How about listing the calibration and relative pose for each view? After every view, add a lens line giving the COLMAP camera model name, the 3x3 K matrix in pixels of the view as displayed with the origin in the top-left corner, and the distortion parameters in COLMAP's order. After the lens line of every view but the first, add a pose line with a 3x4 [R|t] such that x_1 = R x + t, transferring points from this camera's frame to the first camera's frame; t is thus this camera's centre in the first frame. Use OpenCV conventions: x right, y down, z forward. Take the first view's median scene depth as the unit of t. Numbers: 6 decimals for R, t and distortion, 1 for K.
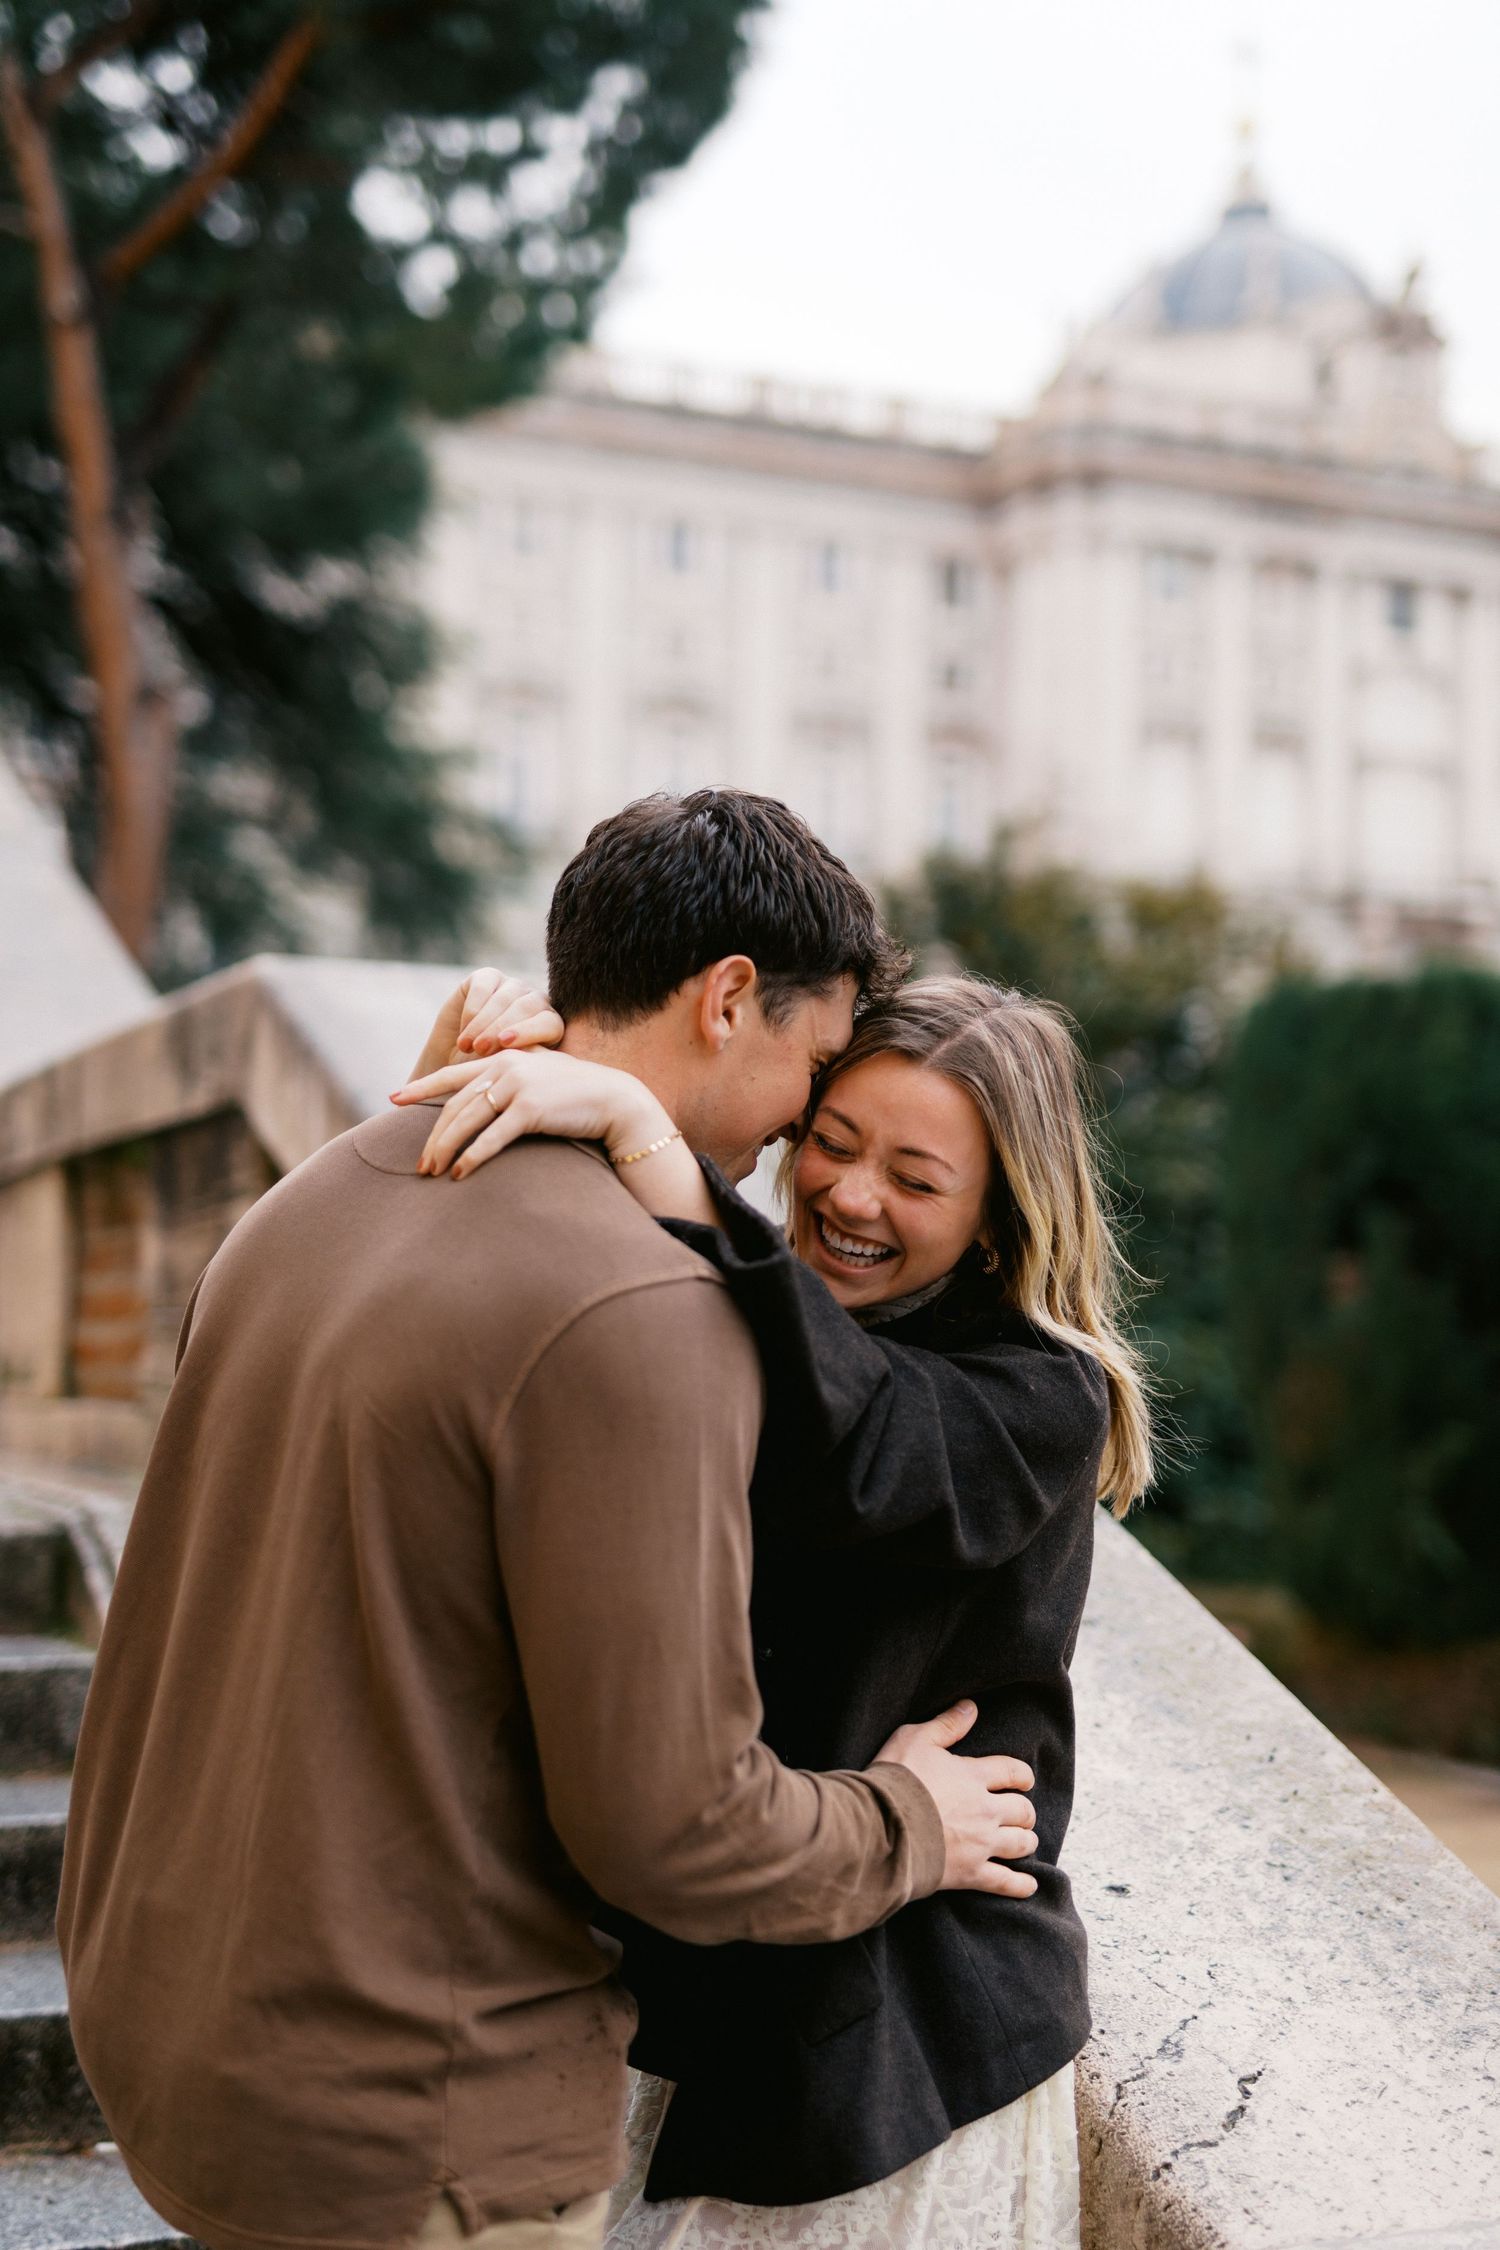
lens RADIAL K [[2964.4, 0, 735.7], [0, 2964.4, 1139.8], [0, 0, 1]] dist [0.005239, 0.000000]
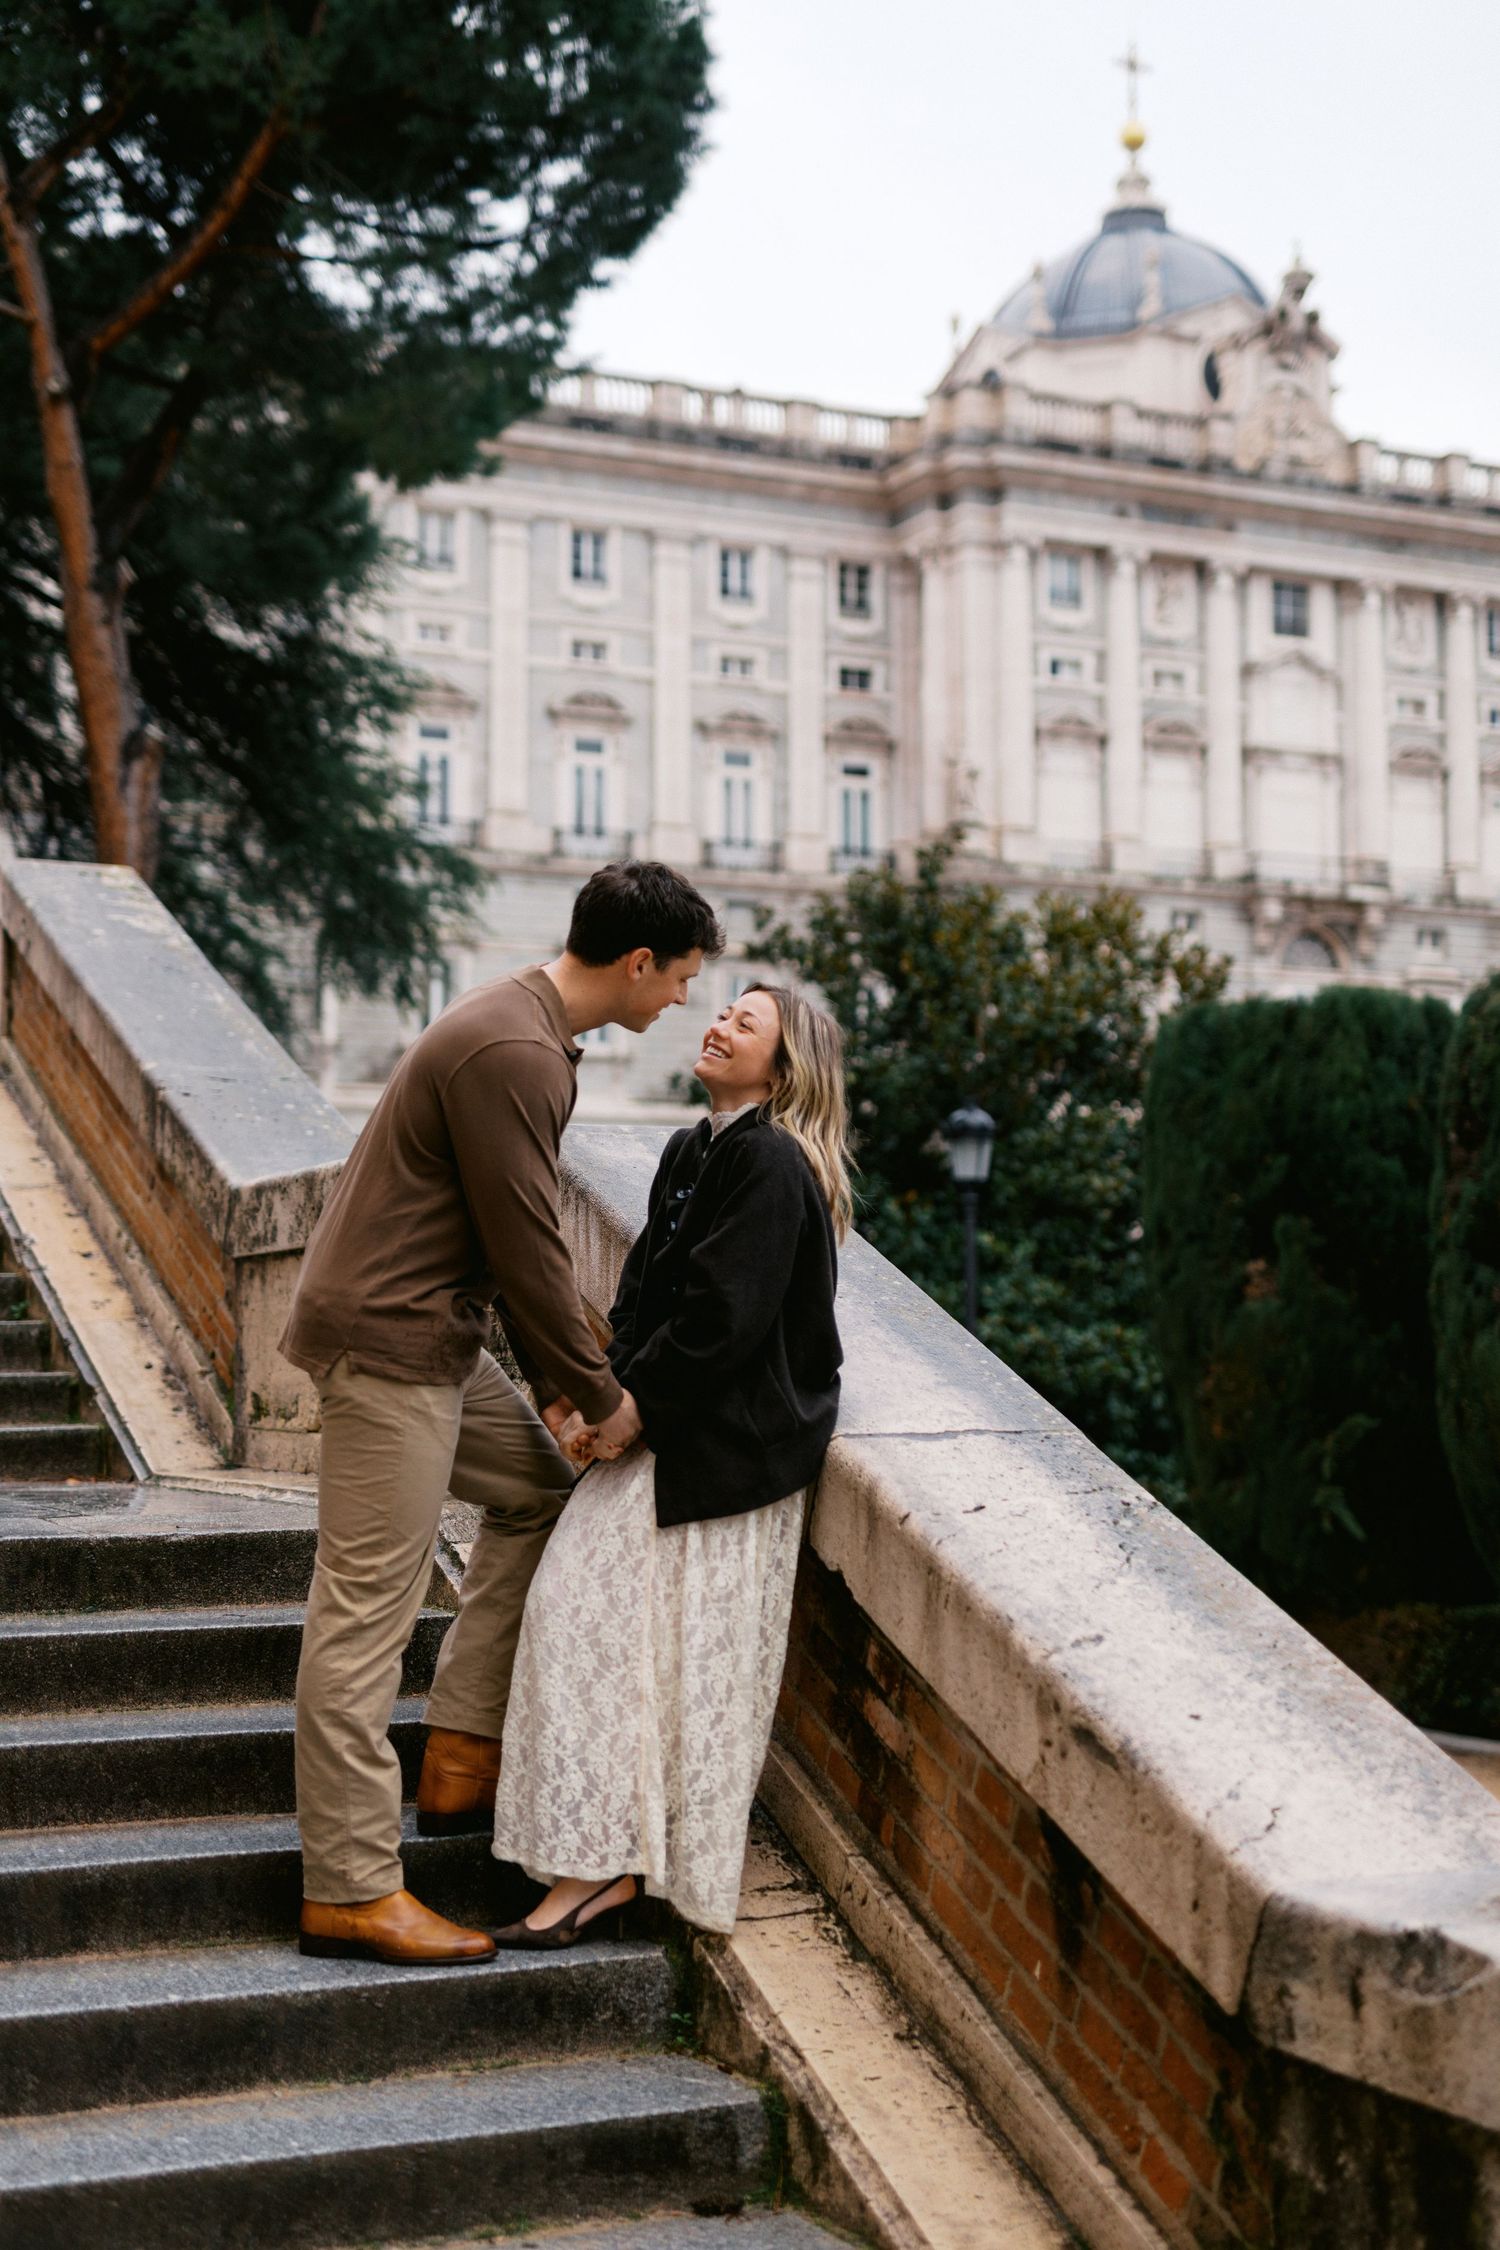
lens RADIAL K [[2964.4, 0, 738.6], [0, 2964.4, 1134.8], [0, 0, 1]] dist [0.005239, 0.000000]
pose [[0.999278, -0.015908, 0.034489, -0.182472], [0.015810, 0.999870, 0.003138, -0.096208], [-0.034535, -0.002590, 0.999400, -0.696810]]
